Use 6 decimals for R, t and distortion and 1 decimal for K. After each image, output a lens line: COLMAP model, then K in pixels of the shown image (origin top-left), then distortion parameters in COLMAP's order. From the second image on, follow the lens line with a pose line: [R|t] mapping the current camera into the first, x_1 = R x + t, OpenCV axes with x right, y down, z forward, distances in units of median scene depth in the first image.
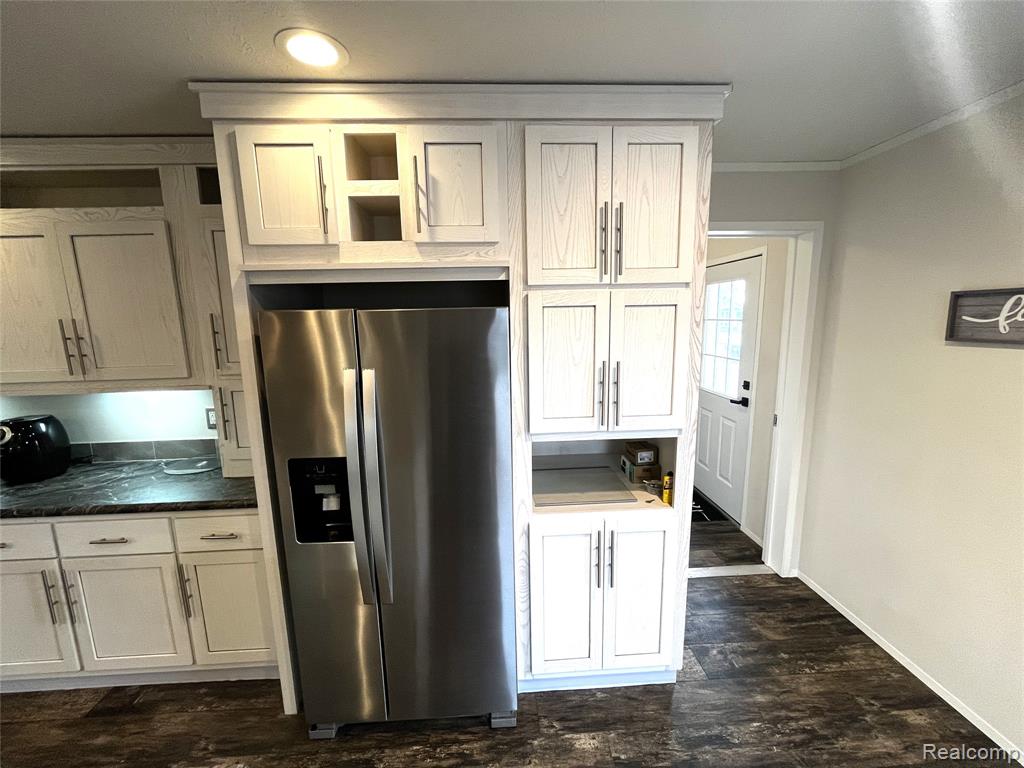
lens RADIAL K [[416.9, 0, 518.1], [0, 416.9, 380.8], [0, 0, 1]] dist [-0.002766, -0.000706]
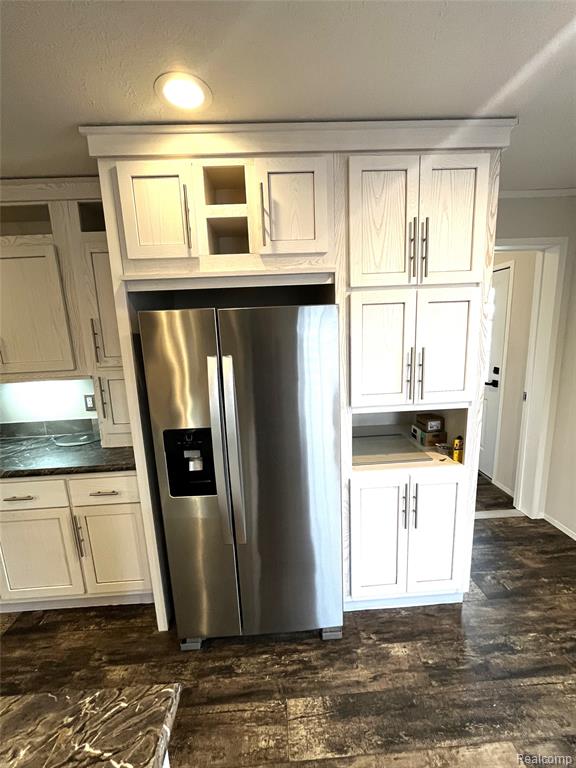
lens RADIAL K [[312.6, 0, 289.9], [0, 312.6, 380.3], [0, 0, 1]] dist [-0.002766, -0.000706]
pose [[0.999733, -0.020359, -0.010969, -0.140049], [0.020490, 0.999718, 0.012024, 0.030183], [0.010721, -0.012246, 0.999868, 0.058703]]
